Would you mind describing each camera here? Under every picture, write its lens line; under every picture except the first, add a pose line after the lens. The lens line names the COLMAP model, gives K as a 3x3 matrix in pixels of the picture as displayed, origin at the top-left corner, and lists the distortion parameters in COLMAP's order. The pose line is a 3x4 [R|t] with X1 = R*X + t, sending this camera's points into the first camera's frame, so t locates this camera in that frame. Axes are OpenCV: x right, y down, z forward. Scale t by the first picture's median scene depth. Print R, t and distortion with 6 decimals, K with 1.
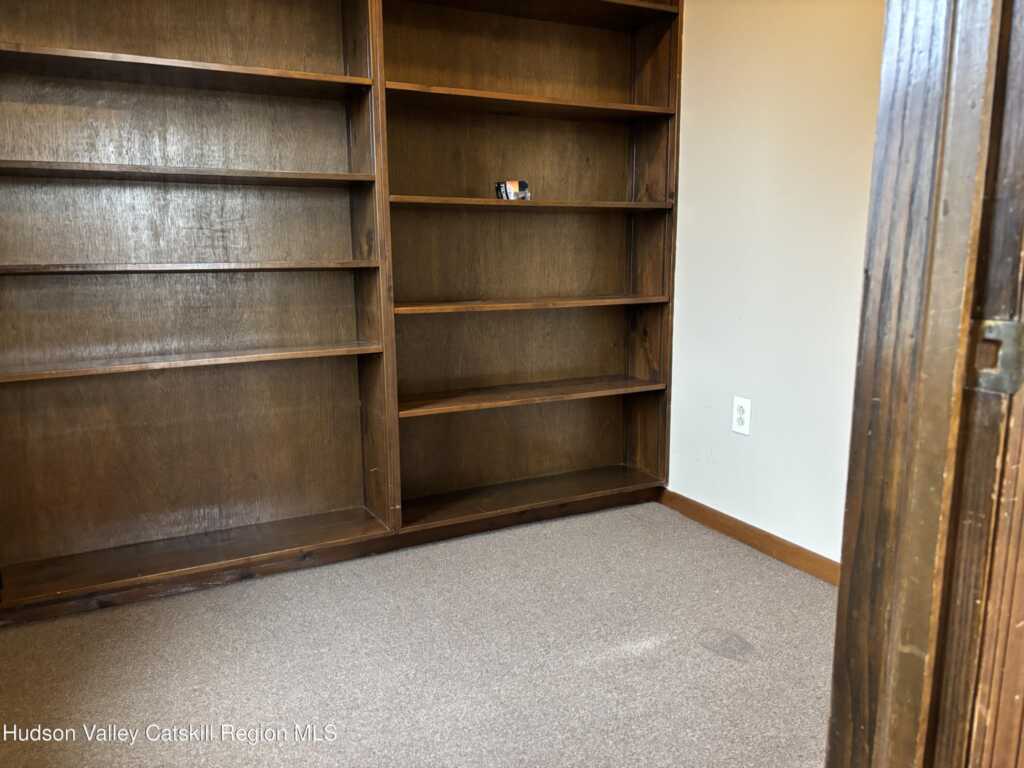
lens RADIAL K [[762.8, 0, 508.6], [0, 762.8, 383.7], [0, 0, 1]] dist [0.042026, -0.059488]
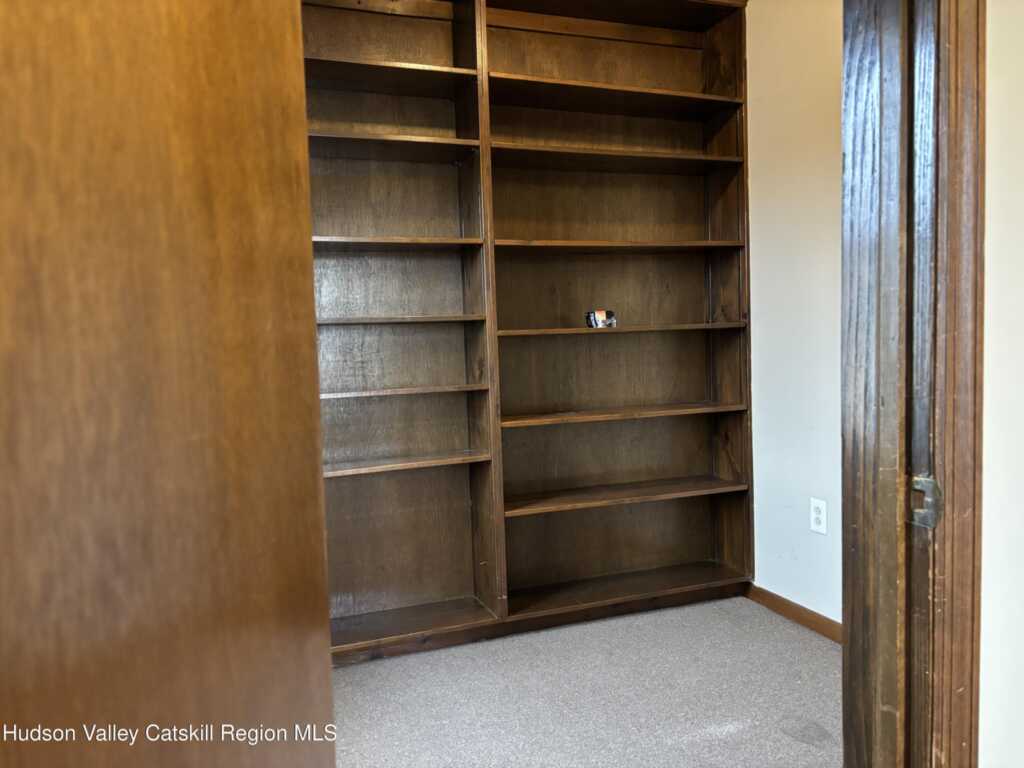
lens RADIAL K [[762.8, 0, 507.6], [0, 762.8, 382.8], [0, 0, 1]] dist [0.042026, -0.059488]
pose [[0.992184, -0.018920, -0.123340, 0.006115], [0.004760, 0.993457, -0.114106, -0.027148], [0.124692, 0.112627, 0.985782, -0.166078]]
